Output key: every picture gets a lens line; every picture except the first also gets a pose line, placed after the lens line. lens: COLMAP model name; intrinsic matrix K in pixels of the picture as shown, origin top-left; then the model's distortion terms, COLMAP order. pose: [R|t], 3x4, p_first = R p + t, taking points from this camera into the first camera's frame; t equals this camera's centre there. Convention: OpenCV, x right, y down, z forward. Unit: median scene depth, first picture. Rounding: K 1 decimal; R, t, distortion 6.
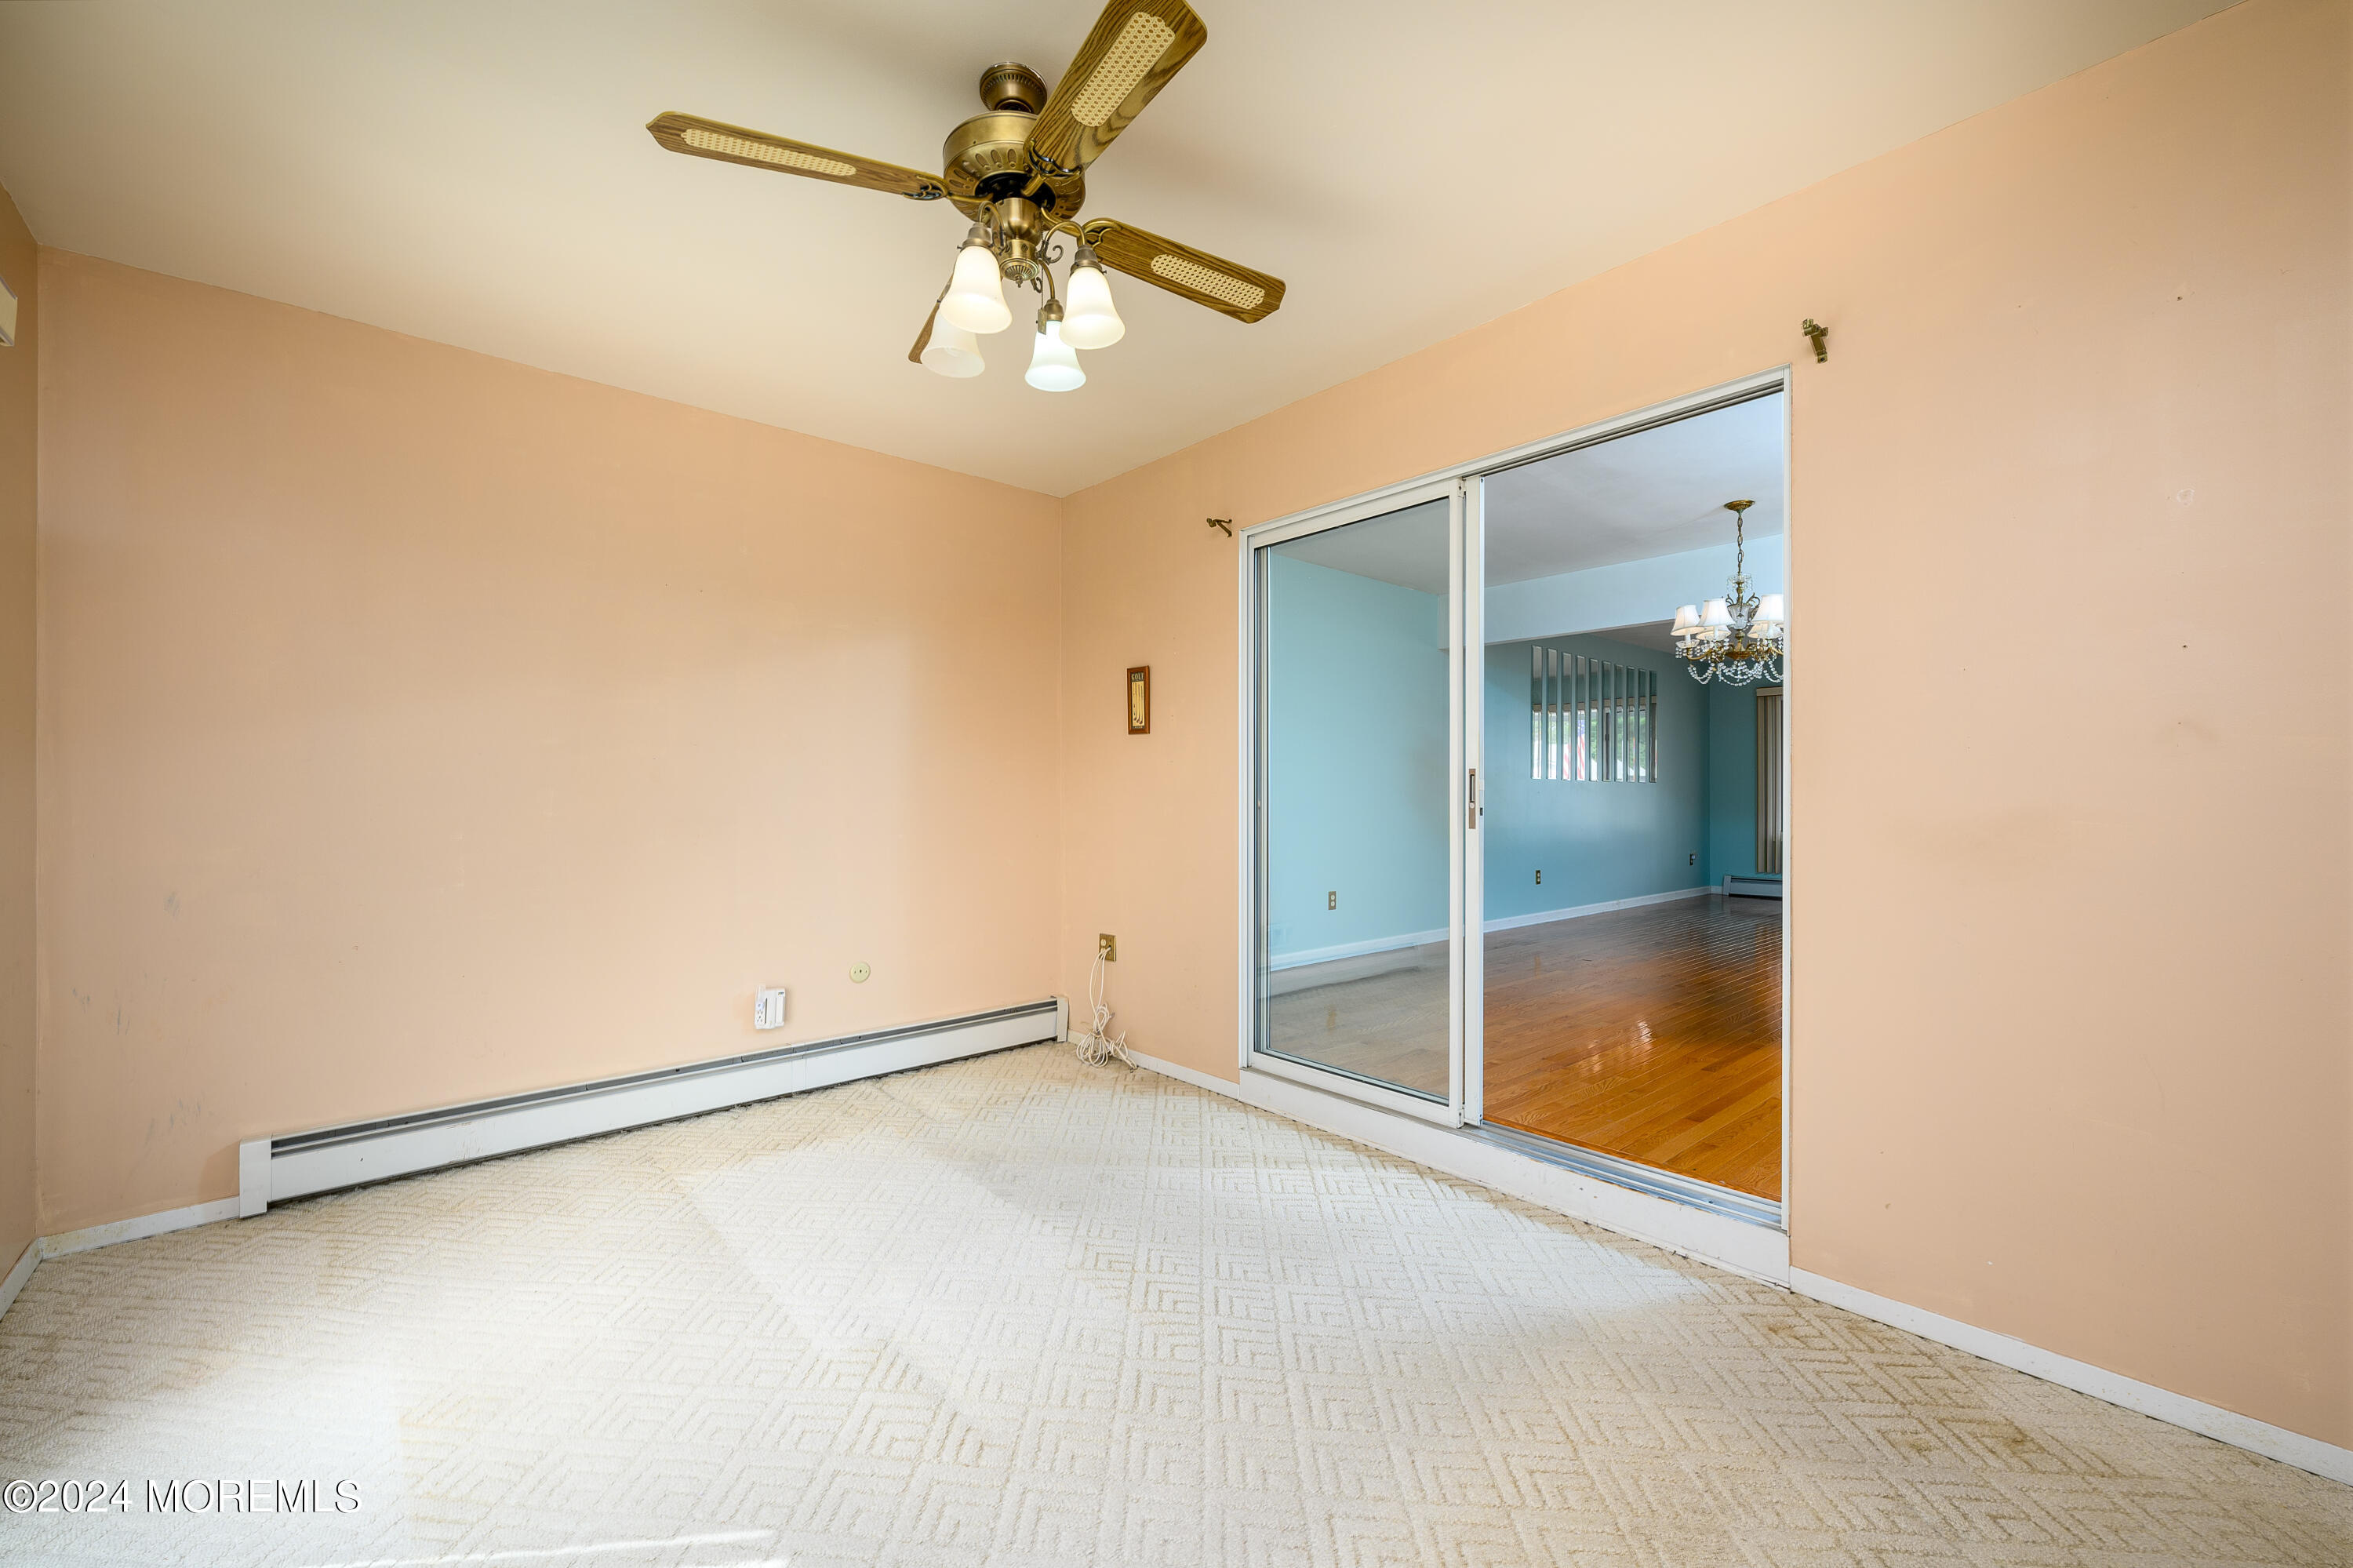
lens RADIAL K [[941.0, 0, 1172.2], [0, 941.0, 787.2], [0, 0, 1]] dist [0.000977, -0.000043]
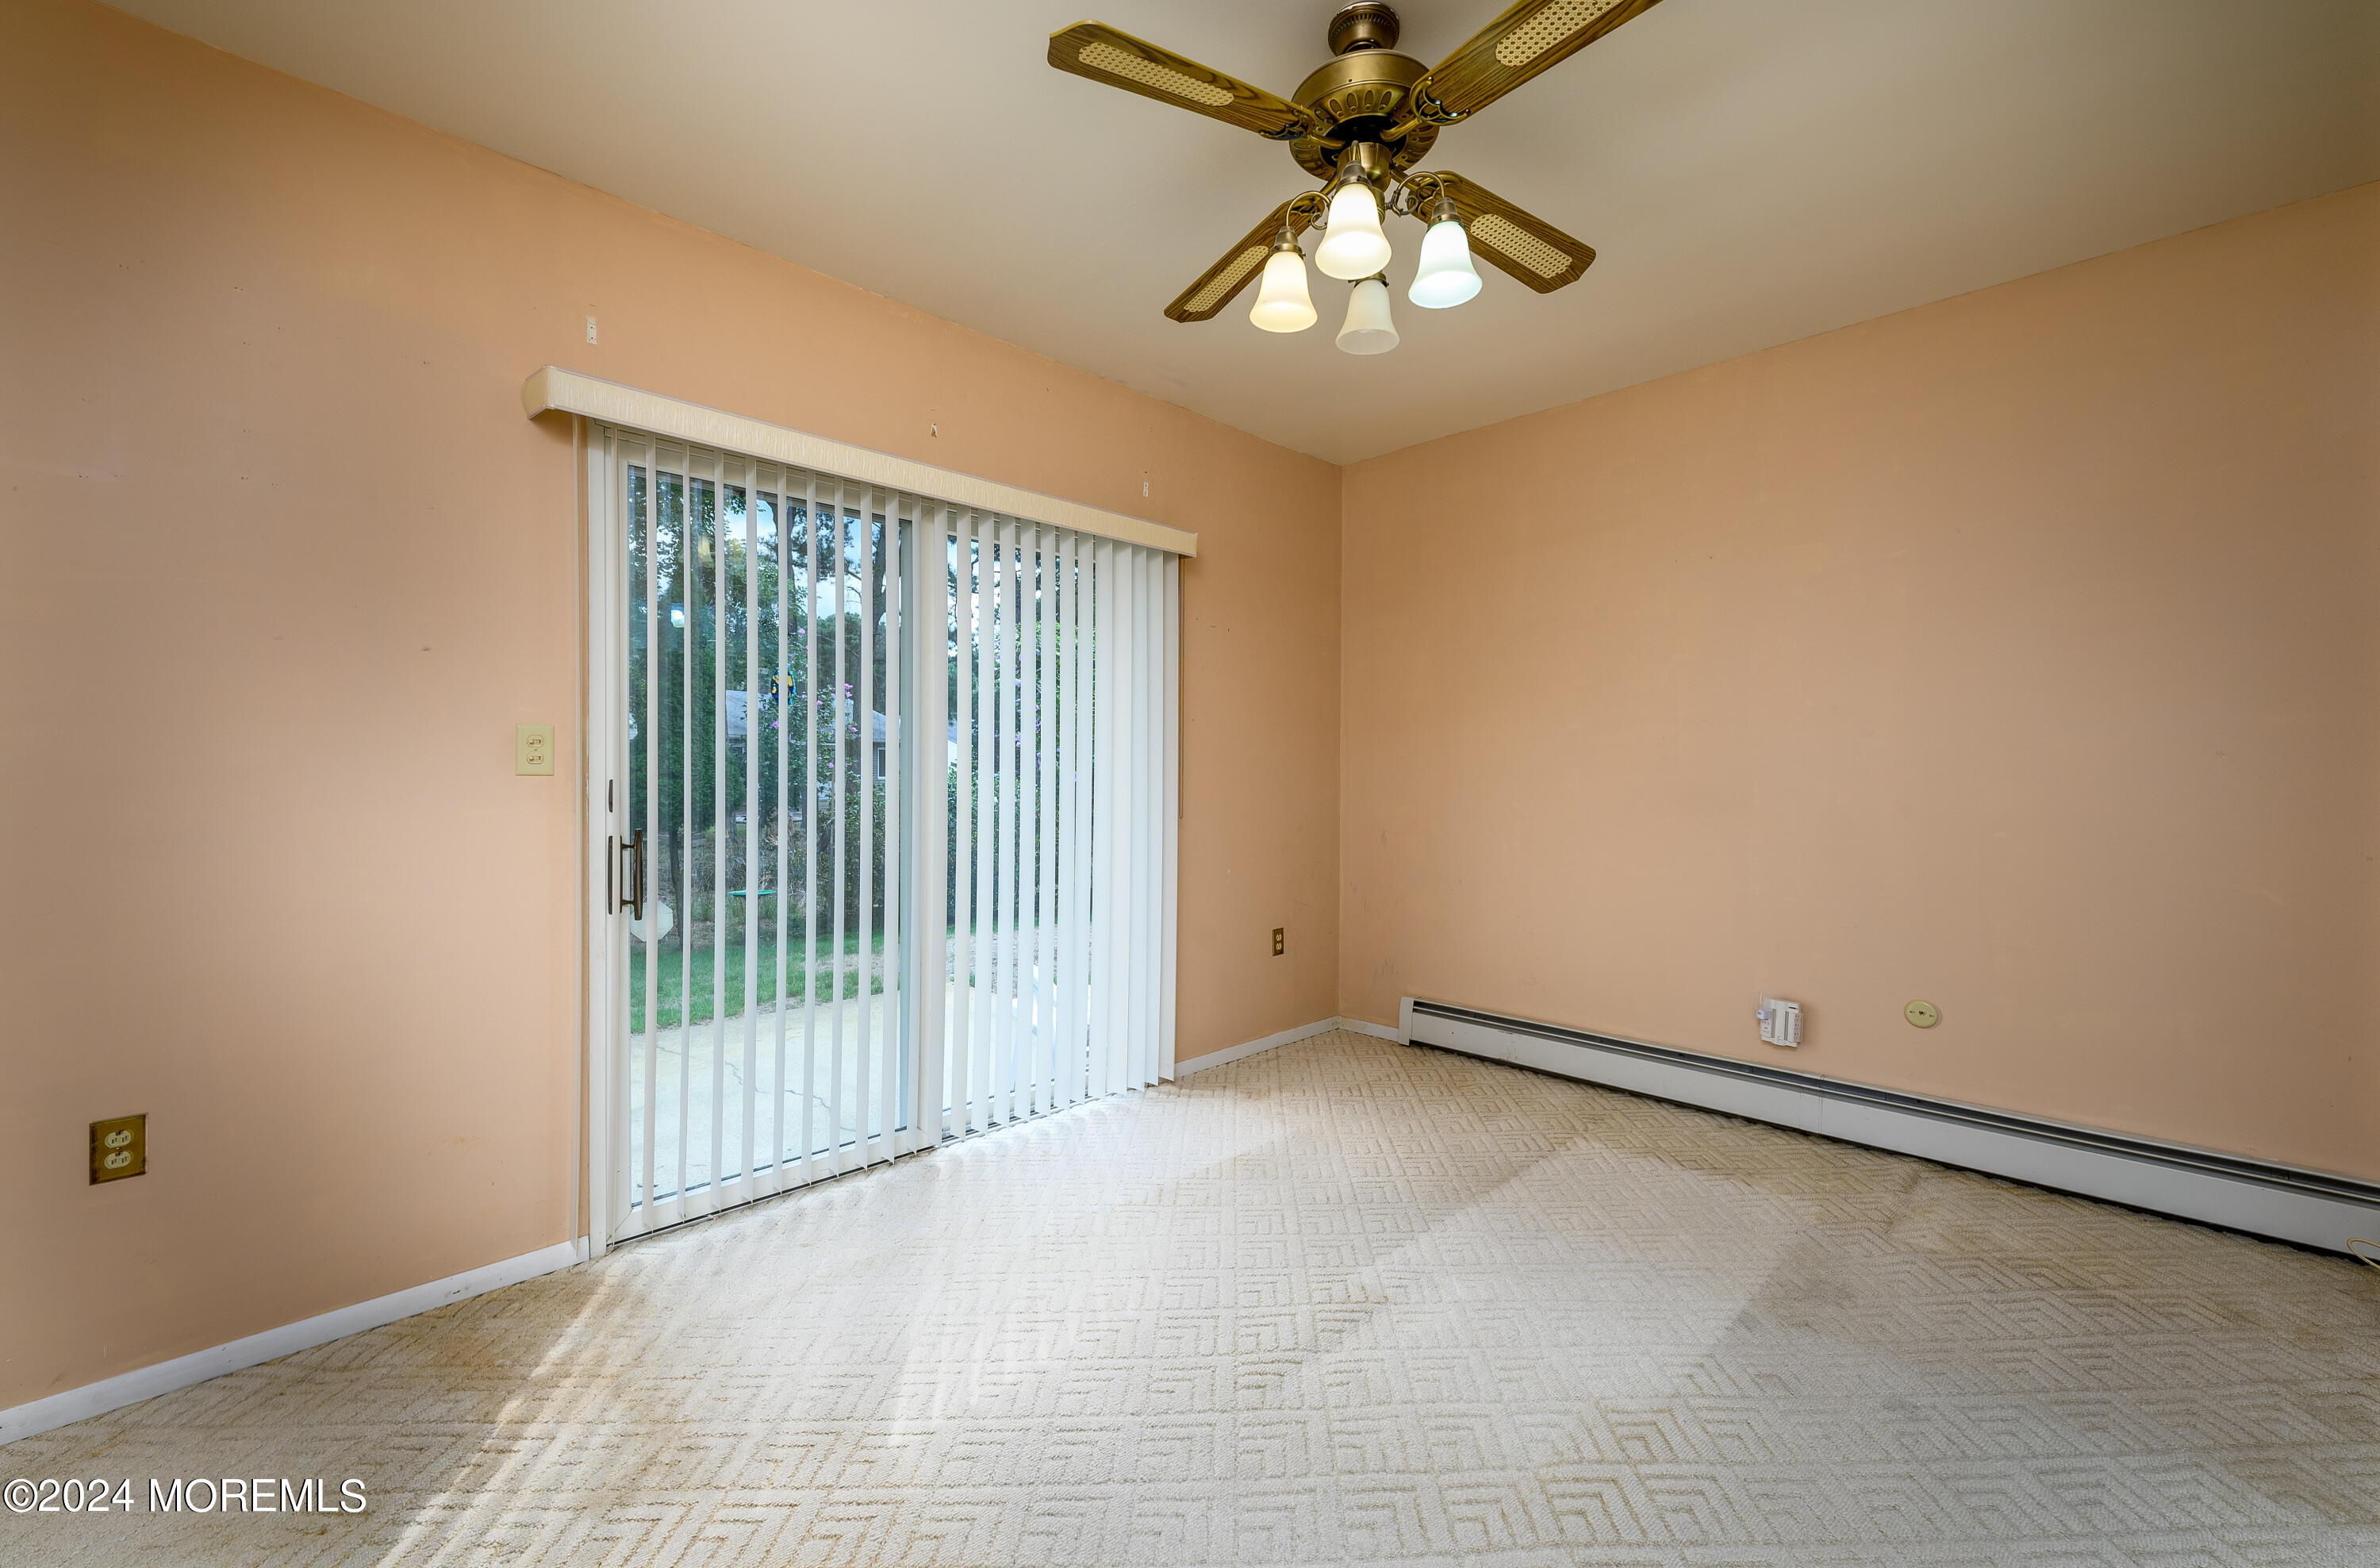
lens RADIAL K [[958.5, 0, 1189.3], [0, 958.5, 773.2], [0, 0, 1]] dist [0.000457, 0.000038]
pose [[0.065015, 0.005007, -0.997872, 0.480838], [0.000308, 0.999987, 0.005037, 0.004058], [0.997884, -0.000635, 0.065012, 0.475597]]
